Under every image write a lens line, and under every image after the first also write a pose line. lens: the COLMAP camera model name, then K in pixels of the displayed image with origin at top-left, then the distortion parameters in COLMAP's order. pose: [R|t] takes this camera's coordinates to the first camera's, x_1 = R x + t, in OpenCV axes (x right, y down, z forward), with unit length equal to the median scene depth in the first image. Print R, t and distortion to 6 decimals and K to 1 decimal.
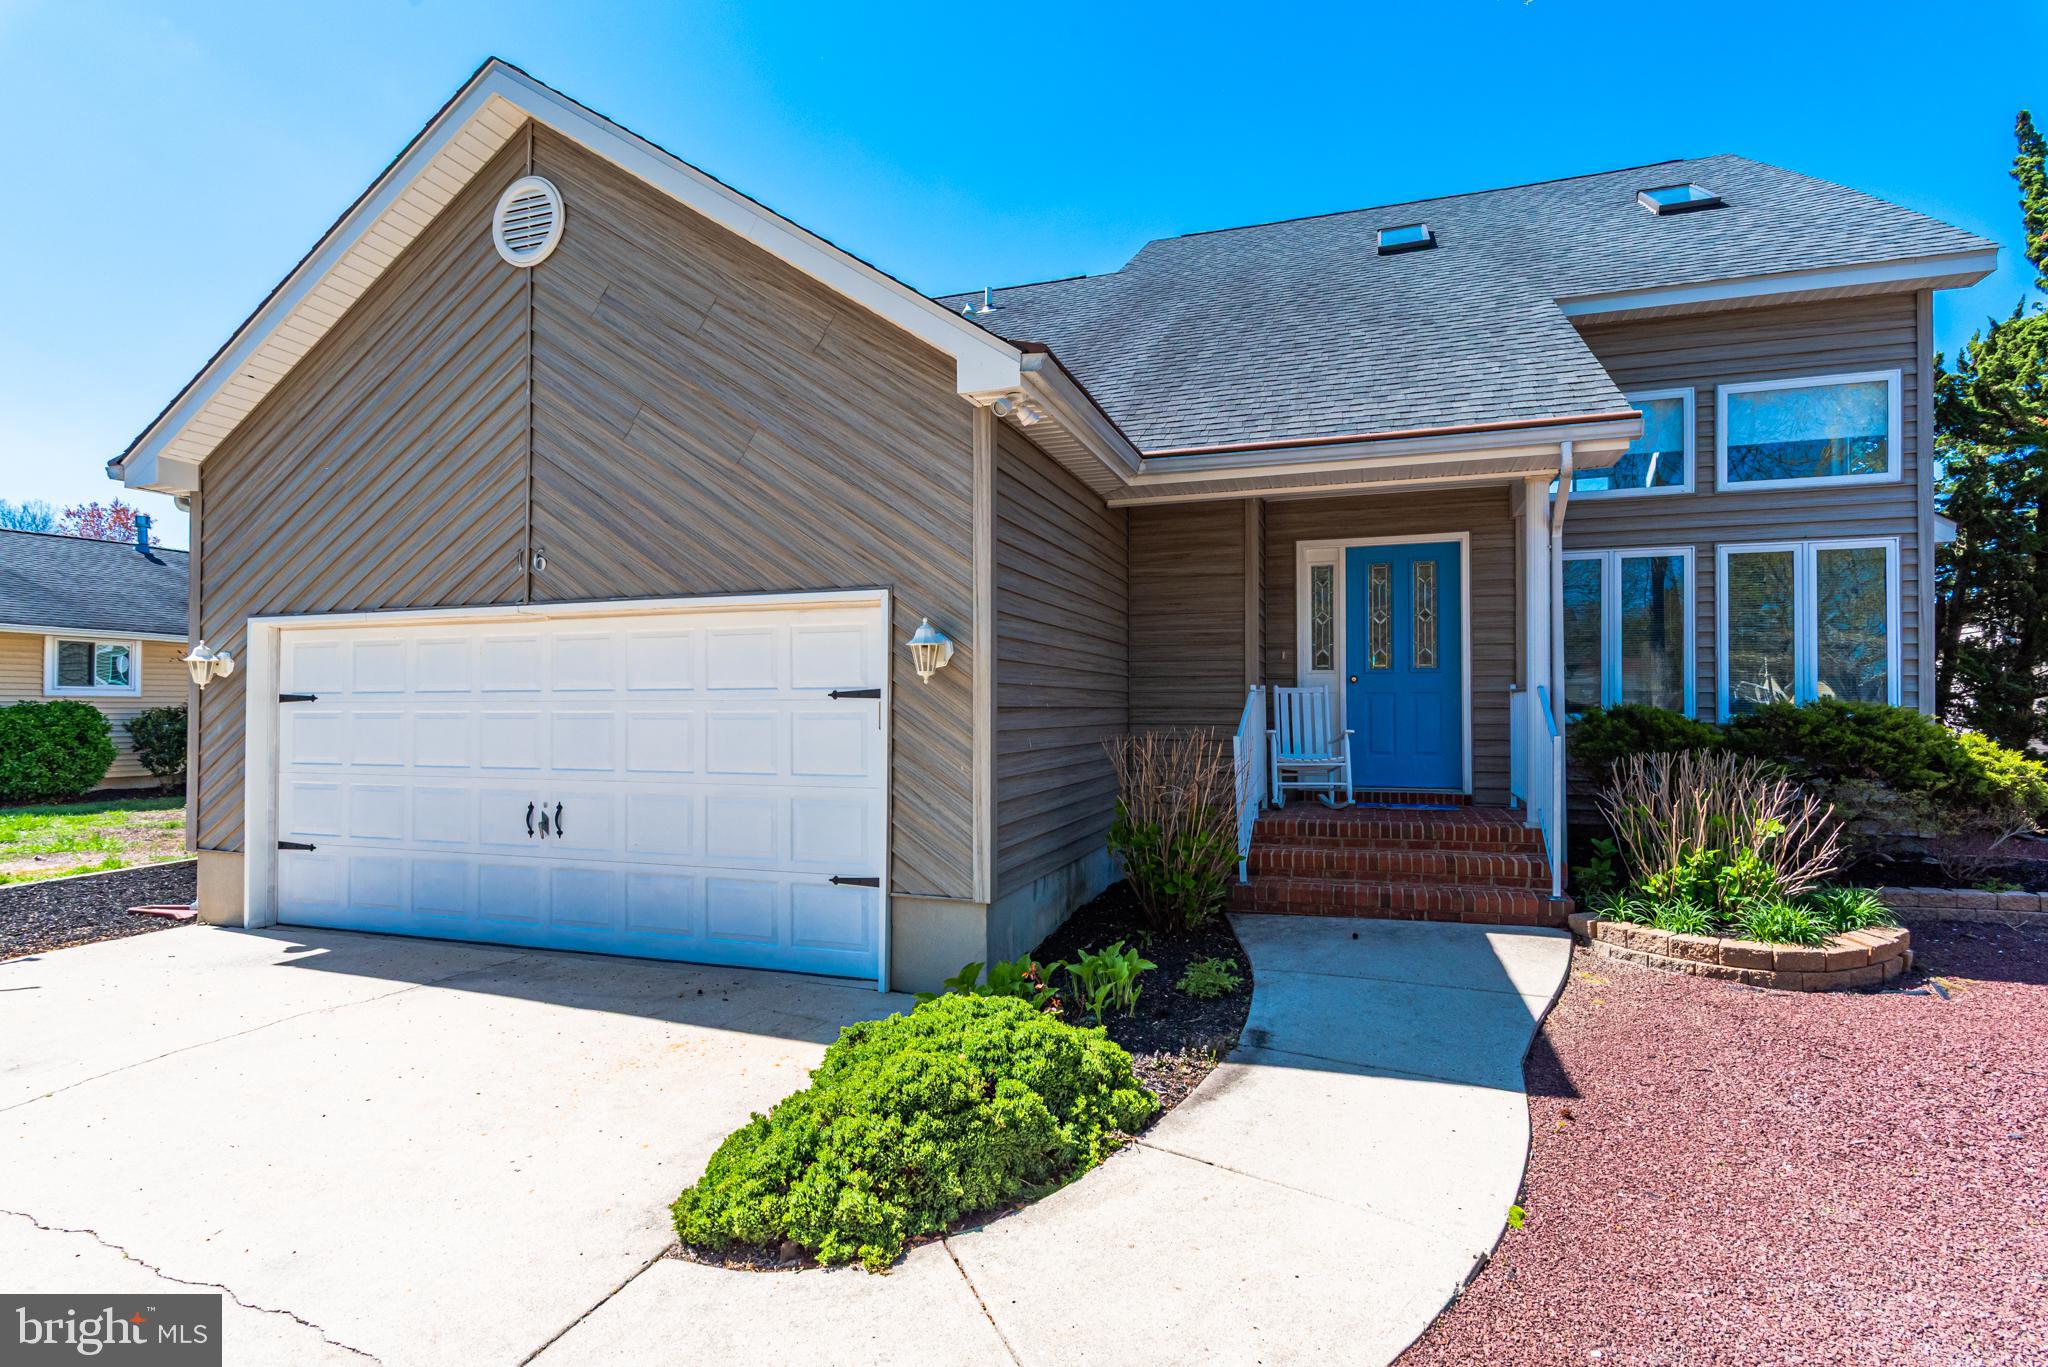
lens RADIAL K [[1028.7, 0, 1021.6], [0, 1028.7, 683.6], [0, 0, 1]] dist [0.003966, -0.001082]
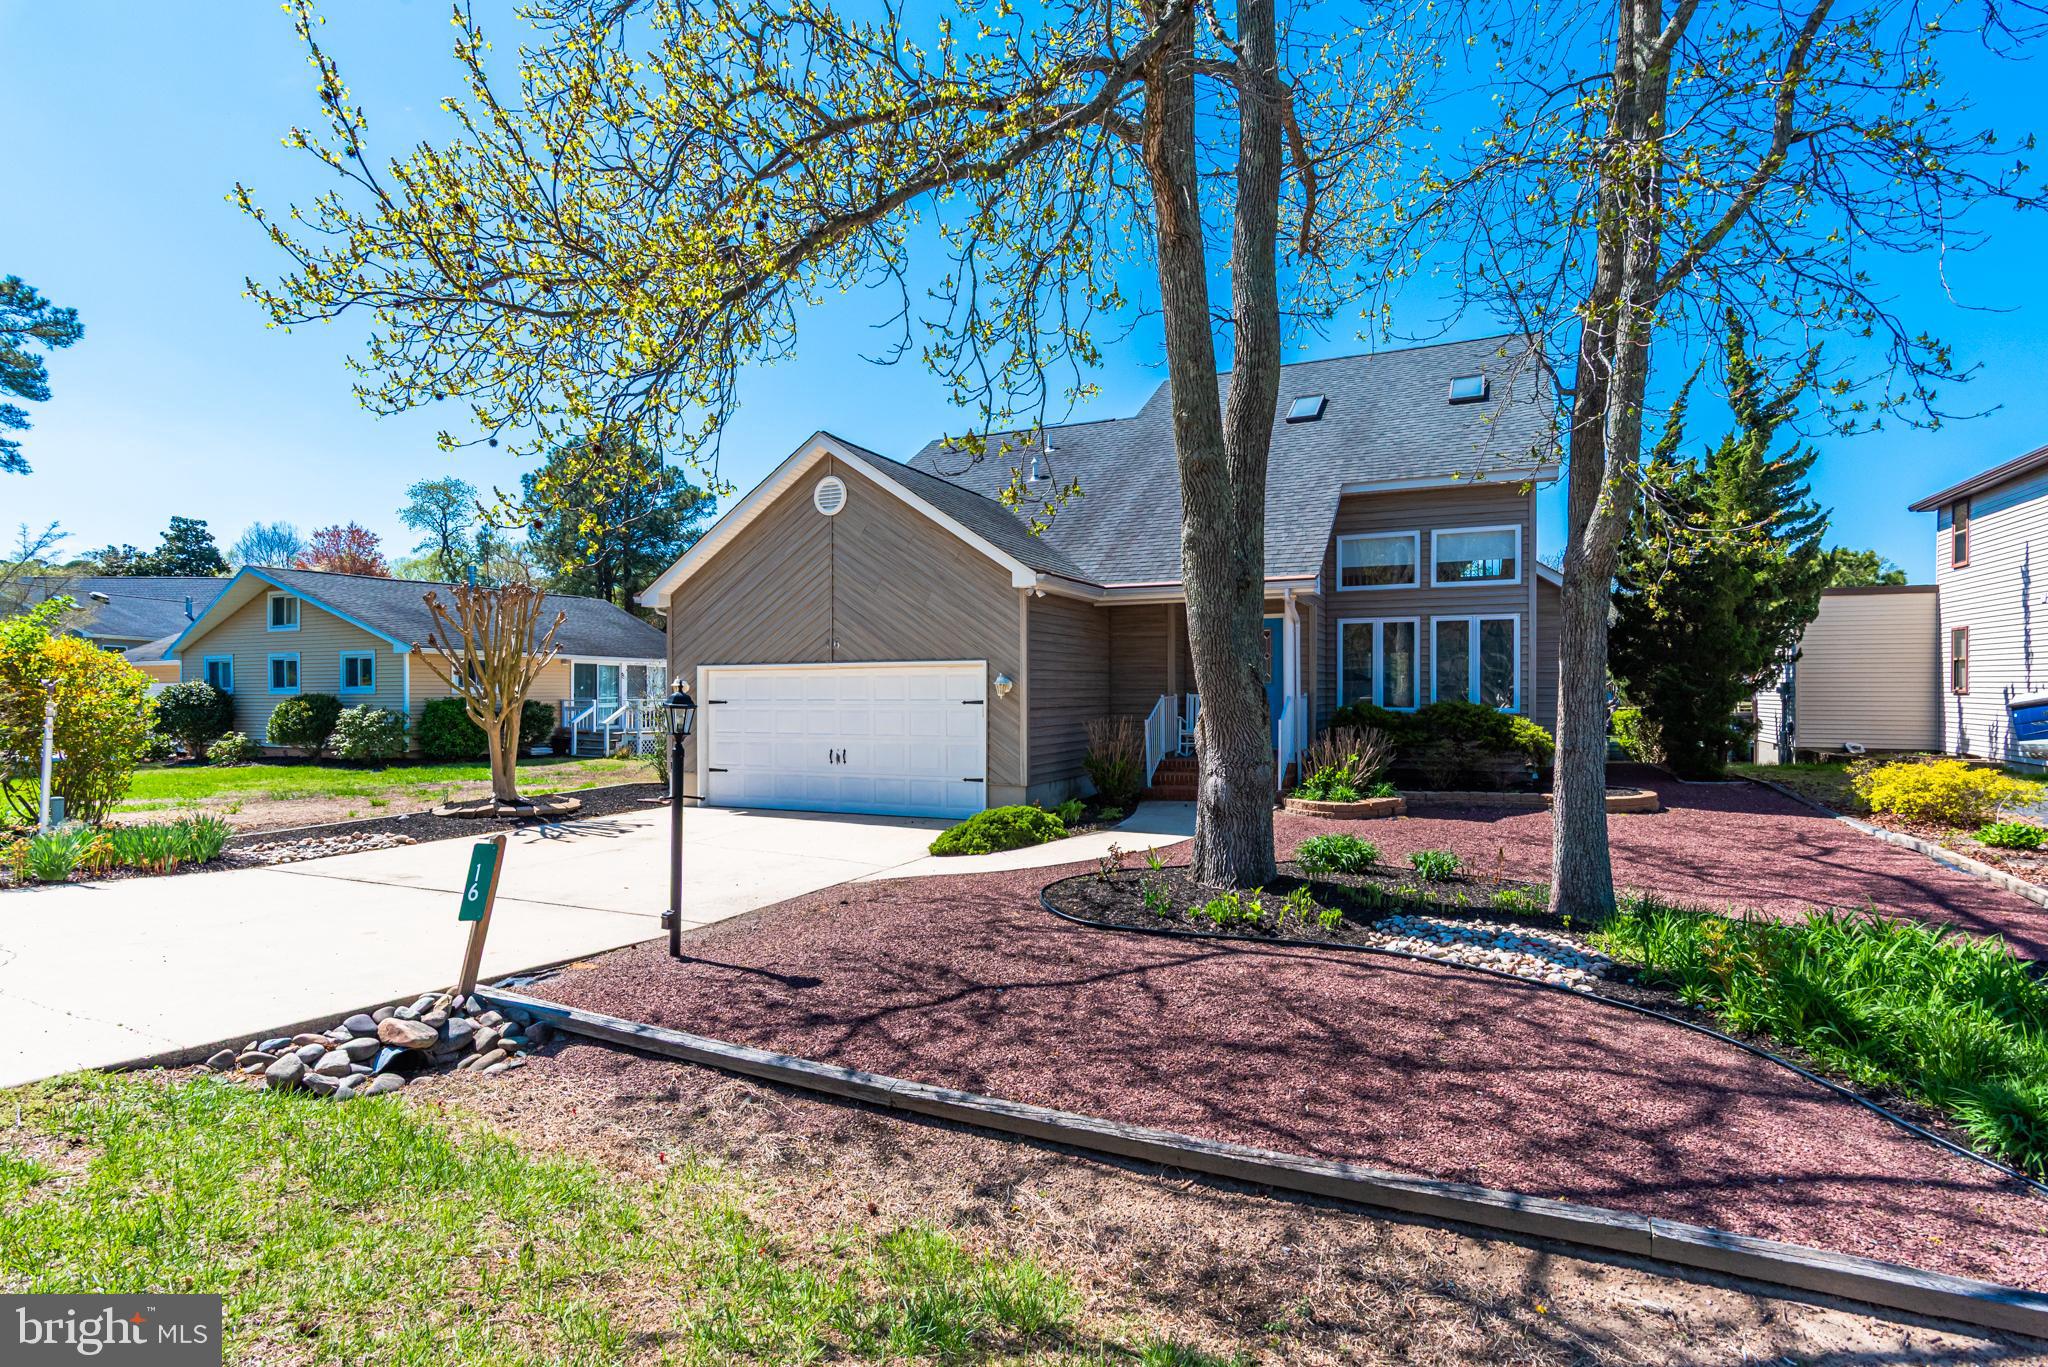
lens RADIAL K [[1028.7, 0, 1020.7], [0, 1028.7, 687.4], [0, 0, 1]] dist [0.003966, -0.001082]
pose [[0.994987, -0.003391, -0.099947, 0.184114], [0.005466, 0.999775, 0.020494, -0.070956], [0.099855, -0.020937, 0.994782, -1.338813]]
